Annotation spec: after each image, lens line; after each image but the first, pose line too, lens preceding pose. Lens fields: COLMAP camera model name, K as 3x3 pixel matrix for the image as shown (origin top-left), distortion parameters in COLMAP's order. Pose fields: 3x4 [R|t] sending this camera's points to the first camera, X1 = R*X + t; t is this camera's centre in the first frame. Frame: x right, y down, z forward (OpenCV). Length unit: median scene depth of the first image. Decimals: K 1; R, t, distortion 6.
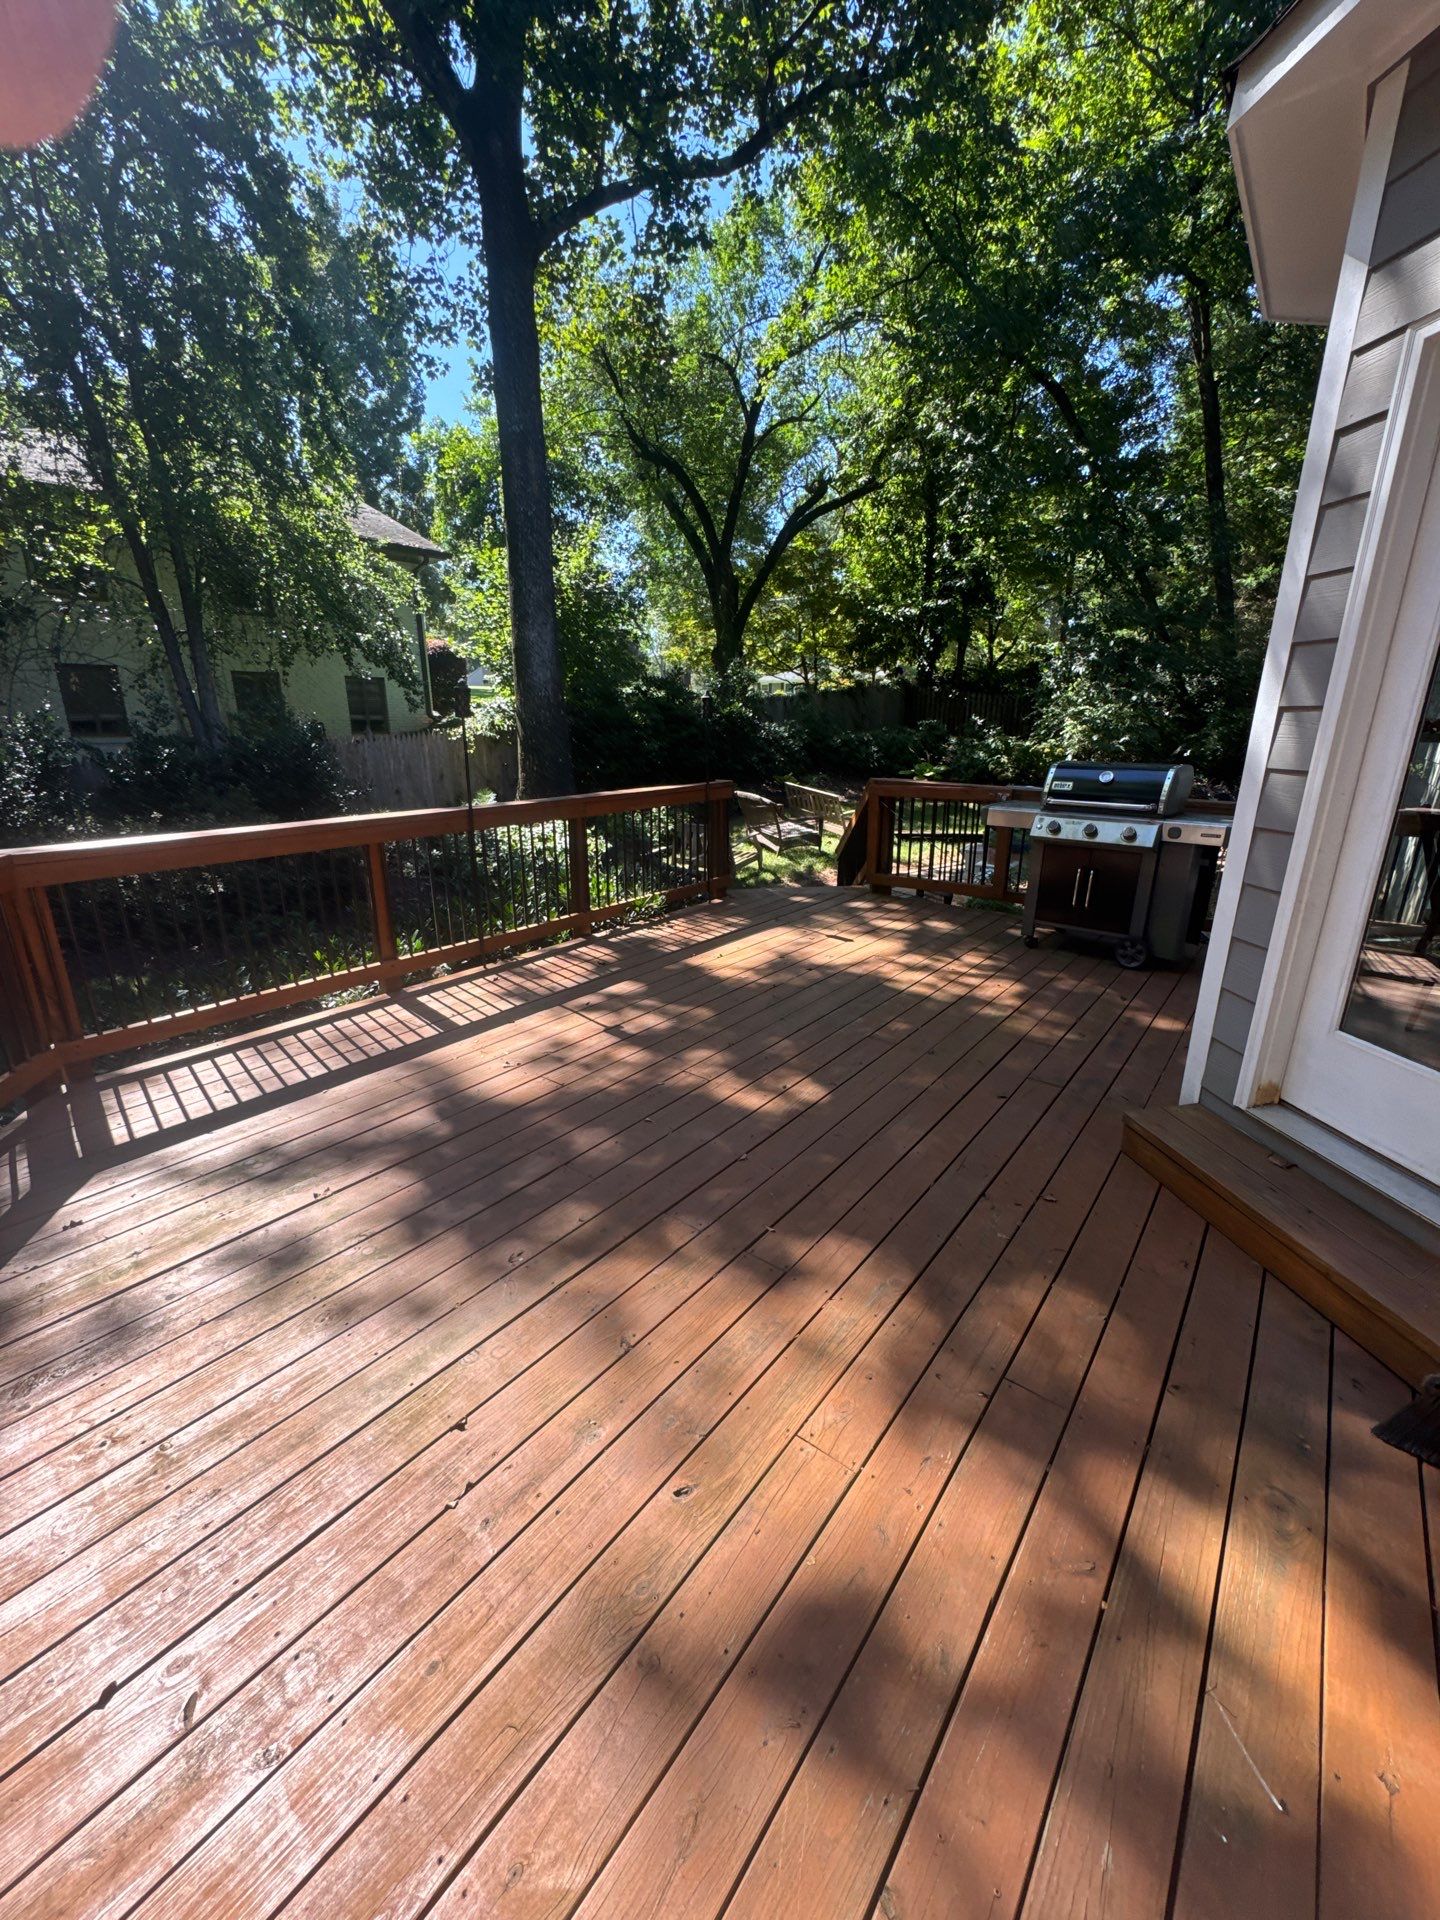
lens RADIAL K [[765.3, 0, 717.8], [0, 765.3, 959.0], [0, 0, 1]] dist [-0.002857, 0.000145]
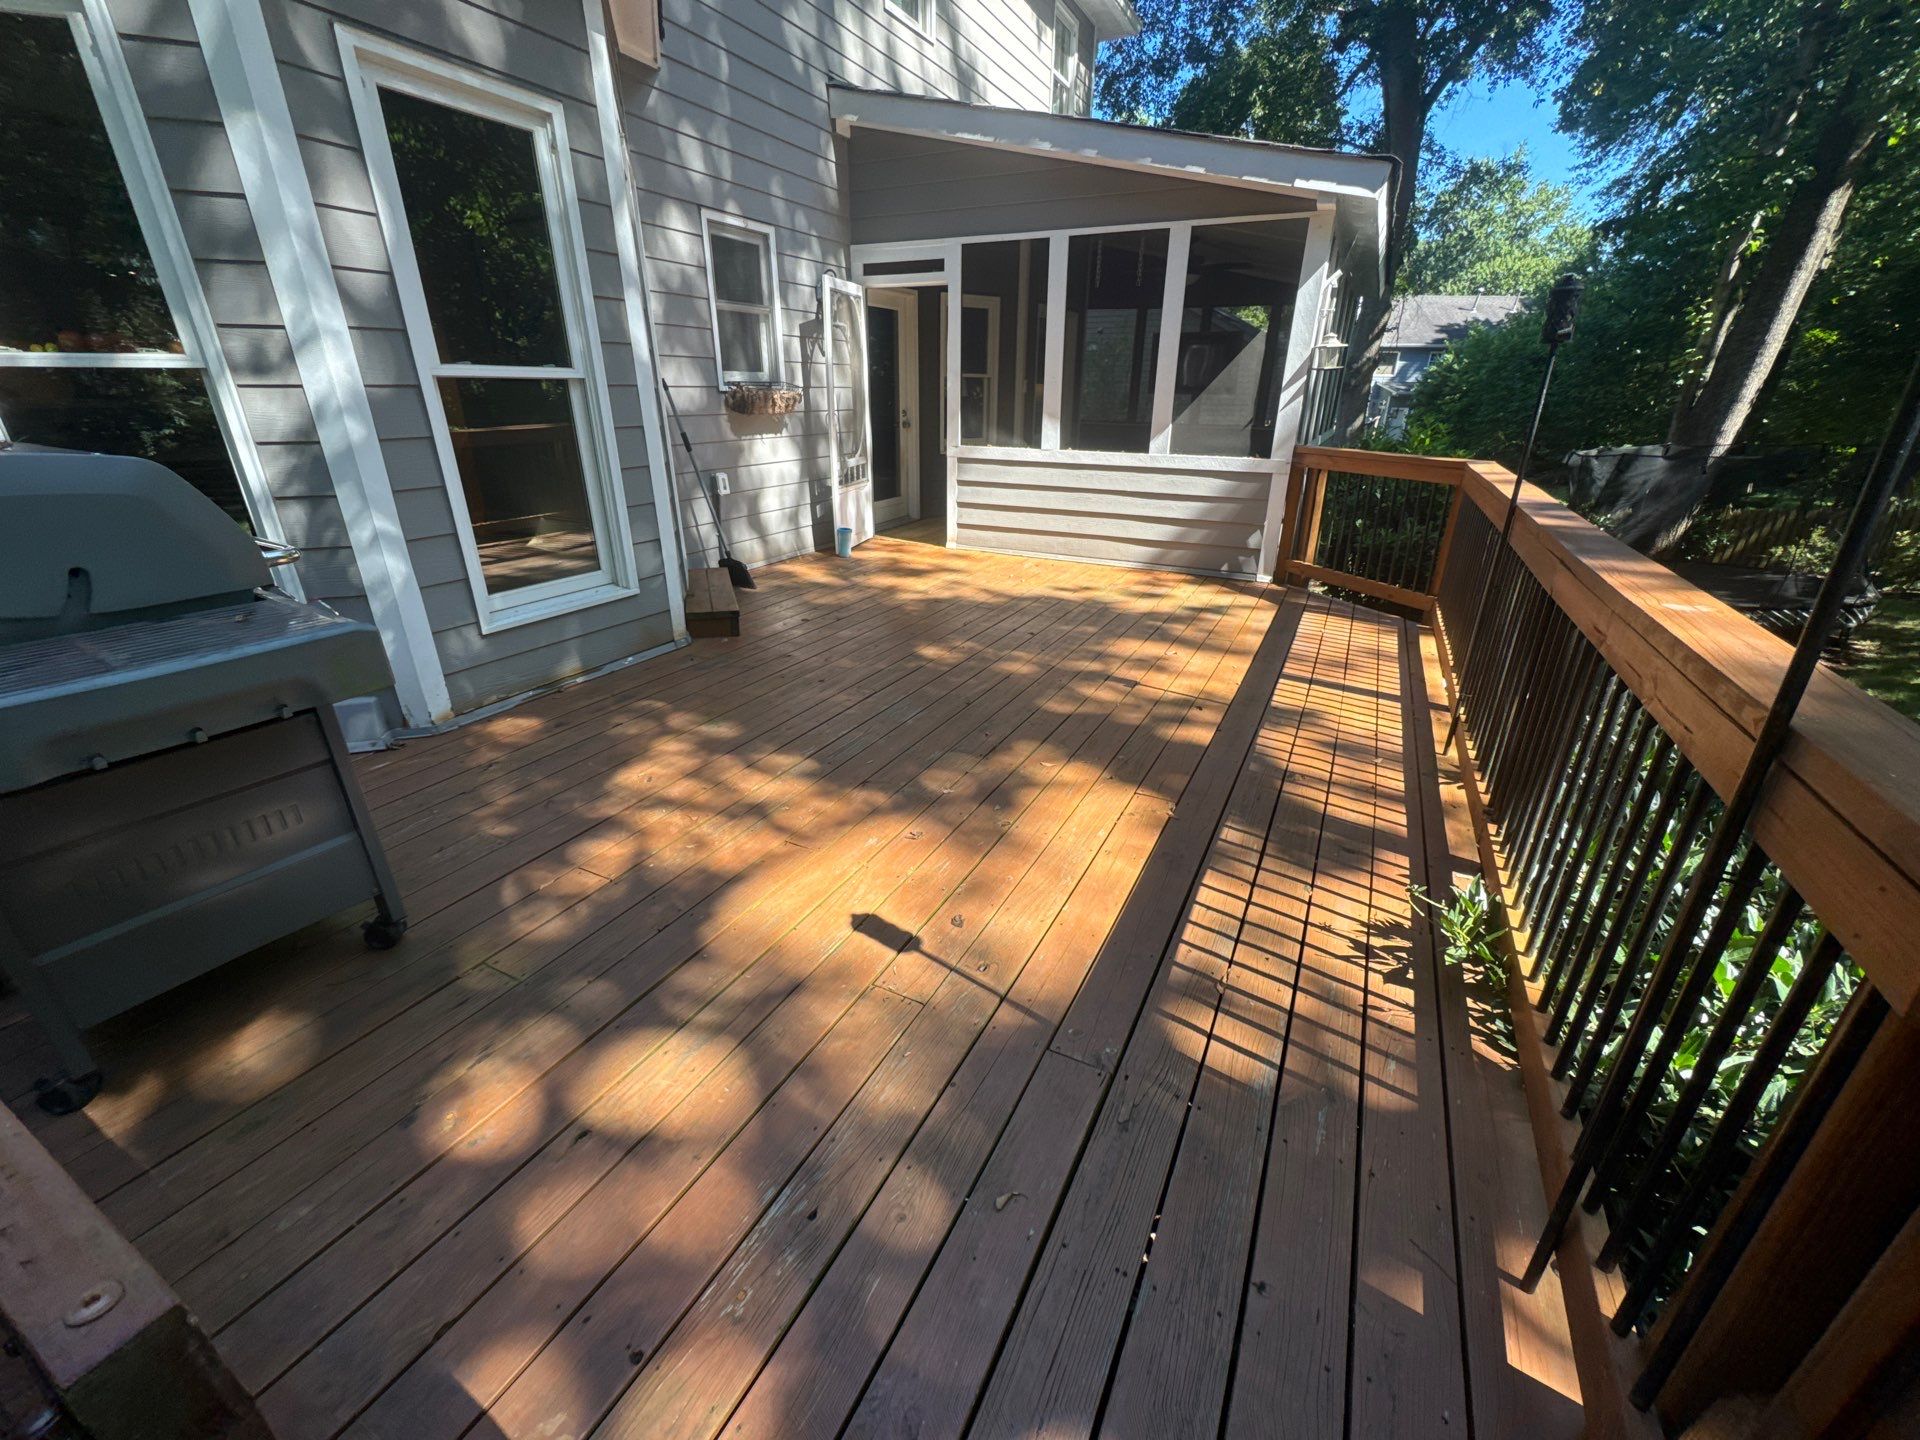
lens RADIAL K [[765.3, 0, 958.9], [0, 765.3, 717.4], [0, 0, 1]] dist [-0.002857, 0.000145]
pose [[-0.983454, 0.059999, -0.170935, 0.077876], [-0.064014, 0.767599, 0.637725, -0.150863], [0.169473, 0.638115, -0.751058, 0.532059]]
